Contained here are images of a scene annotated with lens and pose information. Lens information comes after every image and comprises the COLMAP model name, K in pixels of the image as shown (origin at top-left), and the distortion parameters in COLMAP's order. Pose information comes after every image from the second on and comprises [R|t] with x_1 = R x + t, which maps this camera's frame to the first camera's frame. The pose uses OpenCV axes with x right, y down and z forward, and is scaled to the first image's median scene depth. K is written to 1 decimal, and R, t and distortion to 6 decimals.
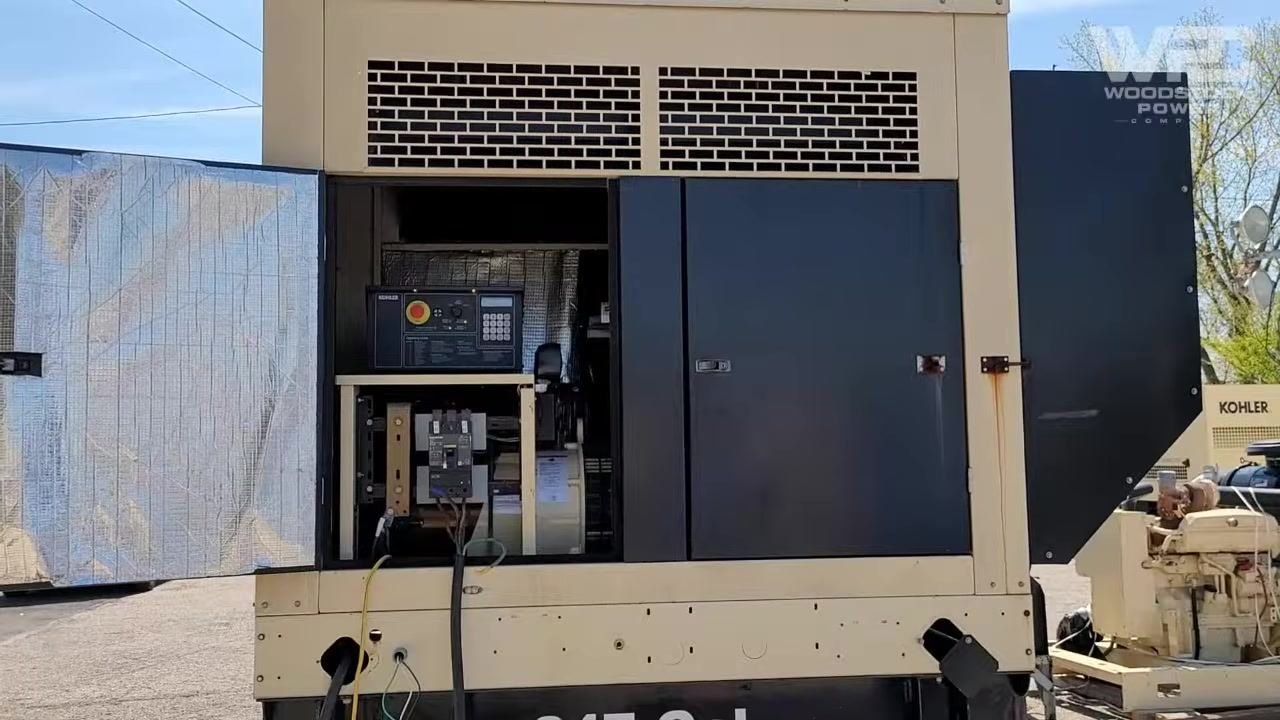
lens RADIAL K [[1127.4, 0, 640.0], [0, 1127.4, 360.0], [0, 0, 1]] dist [0.017259, 0.004700]
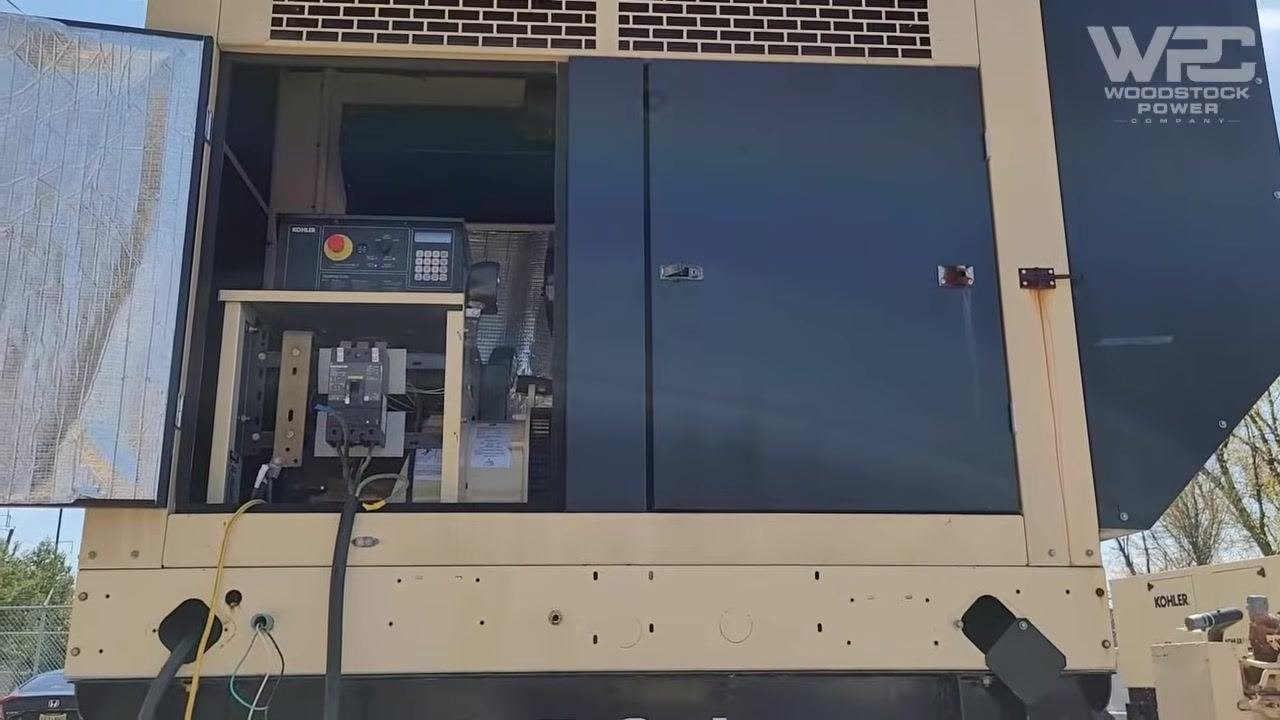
lens RADIAL K [[1131.7, 0, 640.0], [0, 1131.7, 360.0], [0, 0, 1]] dist [0.033828, -0.006376]
pose [[0.999273, -0.002819, -0.038032, 0.064538], [-0.004268, 0.982734, -0.184977, 0.212204], [0.037897, 0.185004, 0.982007, 0.212623]]
